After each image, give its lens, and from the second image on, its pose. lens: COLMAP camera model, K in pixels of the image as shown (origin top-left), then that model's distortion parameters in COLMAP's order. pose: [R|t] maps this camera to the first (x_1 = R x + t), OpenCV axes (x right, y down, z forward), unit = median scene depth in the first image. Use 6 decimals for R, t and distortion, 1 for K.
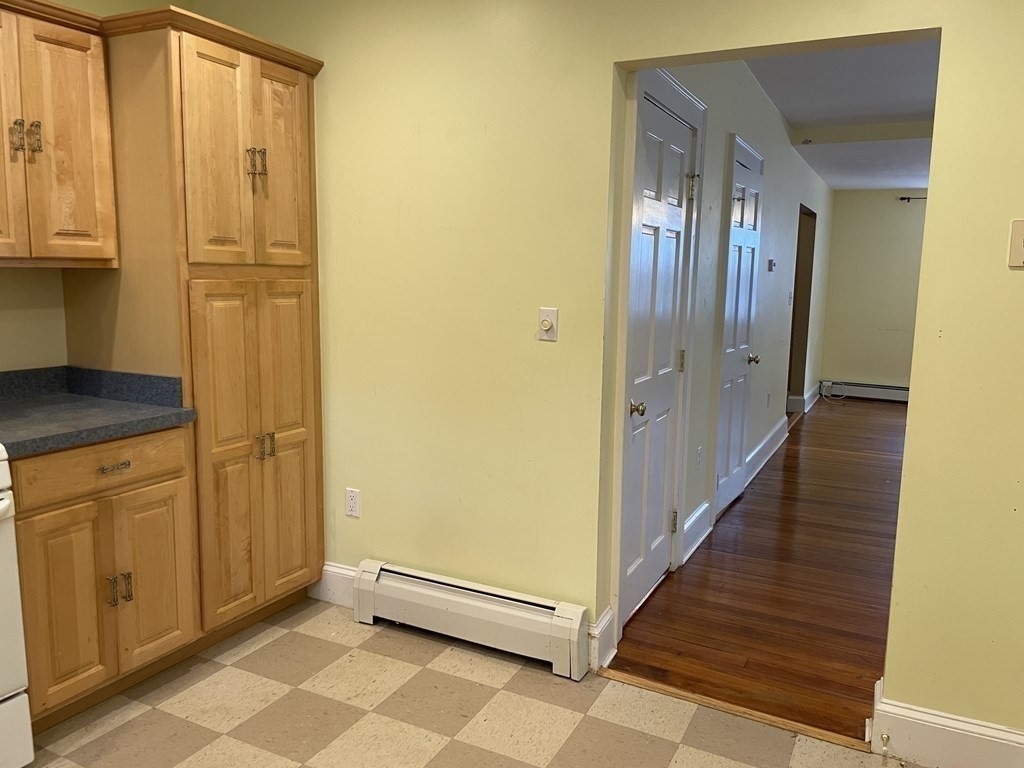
lens RADIAL K [[778.8, 0, 520.8], [0, 778.8, 387.9], [0, 0, 1]] dist [0.085377, -0.131406]
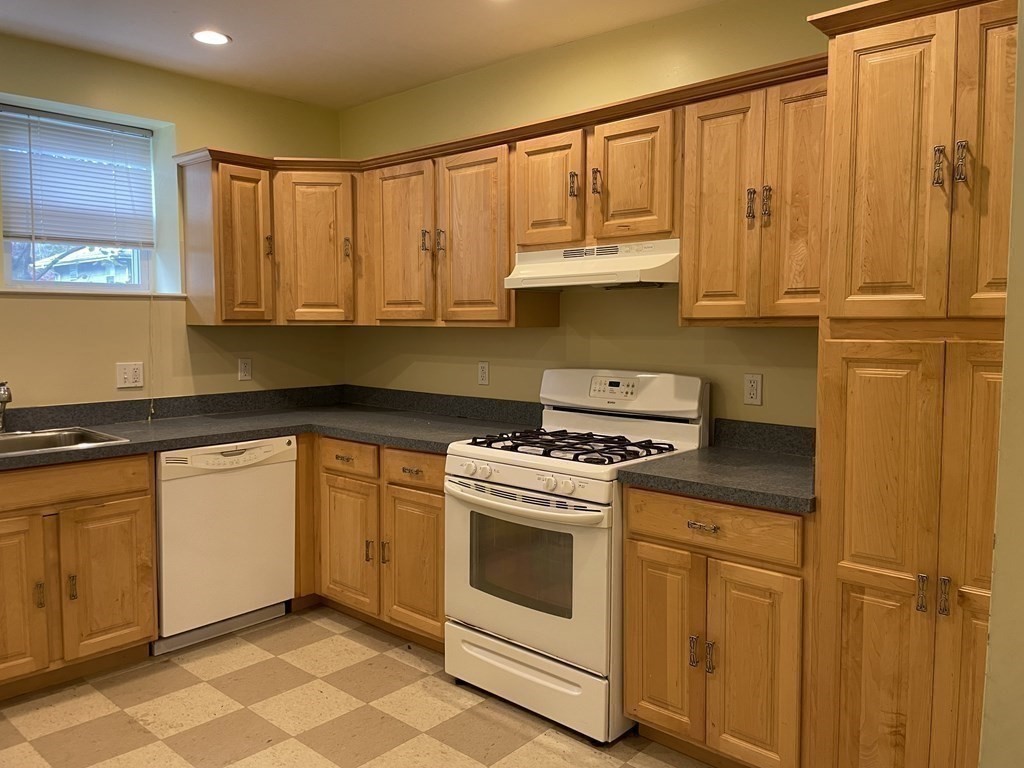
lens RADIAL K [[776.2, 0, 530.8], [0, 776.2, 366.8], [0, 0, 1]] dist [0.093749, -0.128702]
pose [[-0.260882, 0.042573, -0.964432, 0.423914], [-0.138942, 0.986970, 0.081152, -0.130869], [0.955320, 0.155171, -0.251567, 0.902049]]
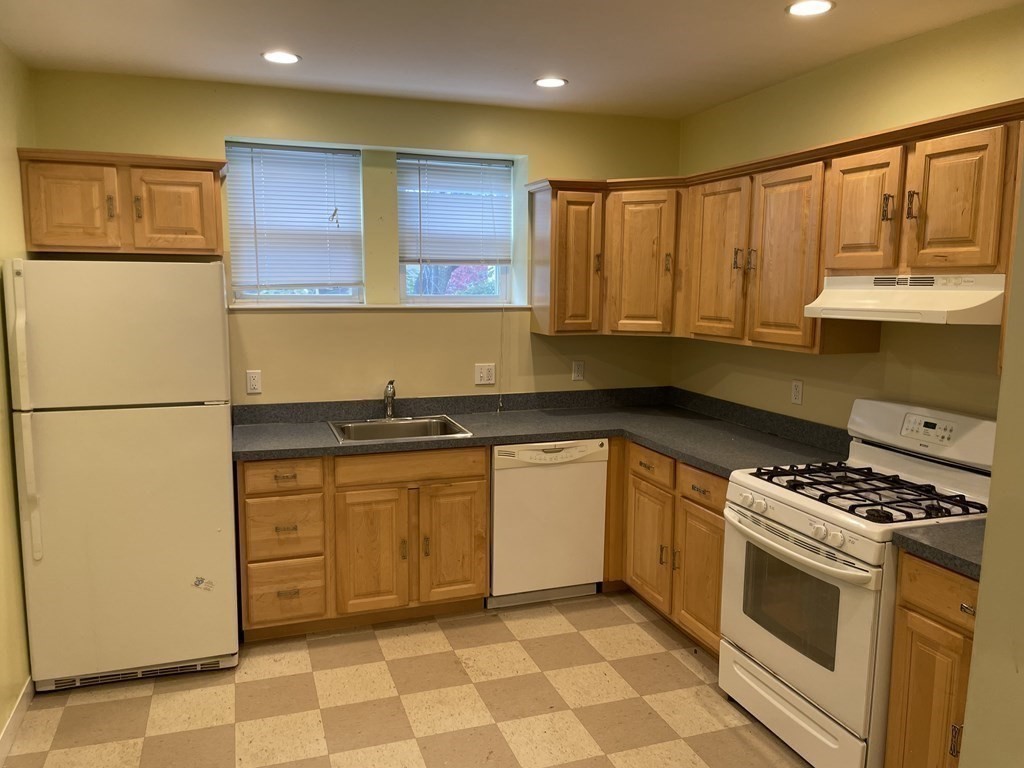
lens RADIAL K [[778.8, 0, 520.8], [0, 778.8, 387.9], [0, 0, 1]] dist [0.085377, -0.131406]
pose [[-0.693009, 0.074265, -0.717094, 0.405954], [-0.120625, 0.968713, 0.216897, -0.245305], [0.710766, 0.236811, -0.662368, 1.038030]]
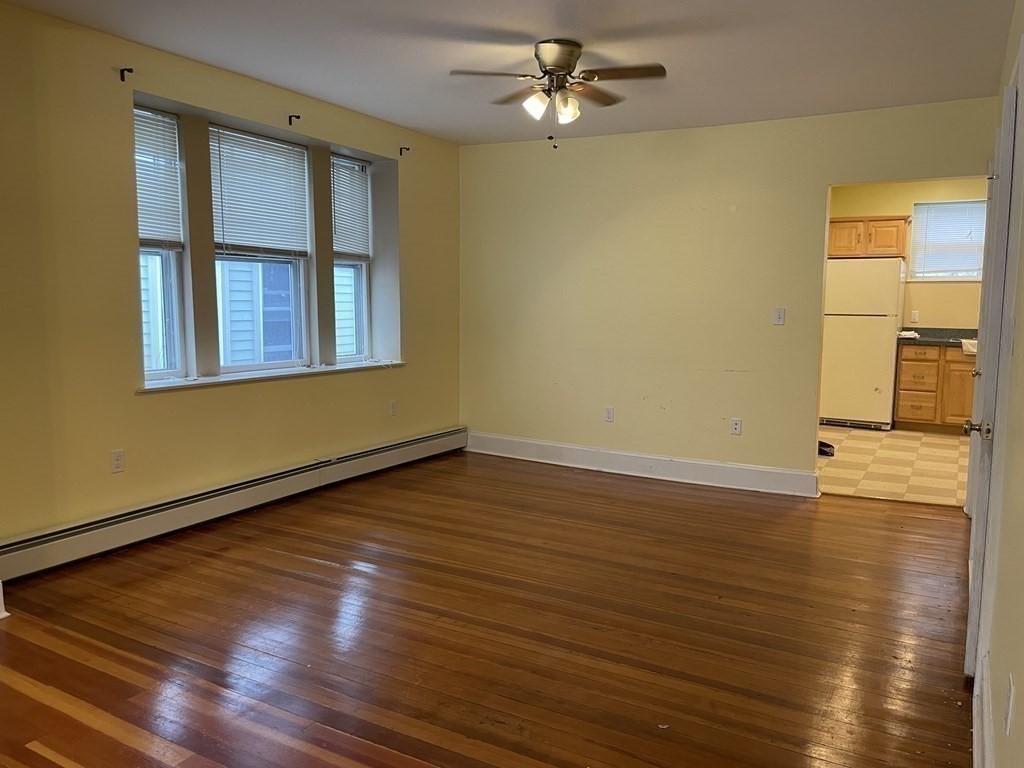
lens RADIAL K [[778.8, 0, 520.8], [0, 778.8, 387.9], [0, 0, 1]] dist [0.085377, -0.131406]
pose [[-0.997746, -0.035859, 0.056713, 0.917772], [-0.020963, 0.969499, 0.244198, -0.312372], [-0.063740, 0.242459, -0.968065, 2.483732]]
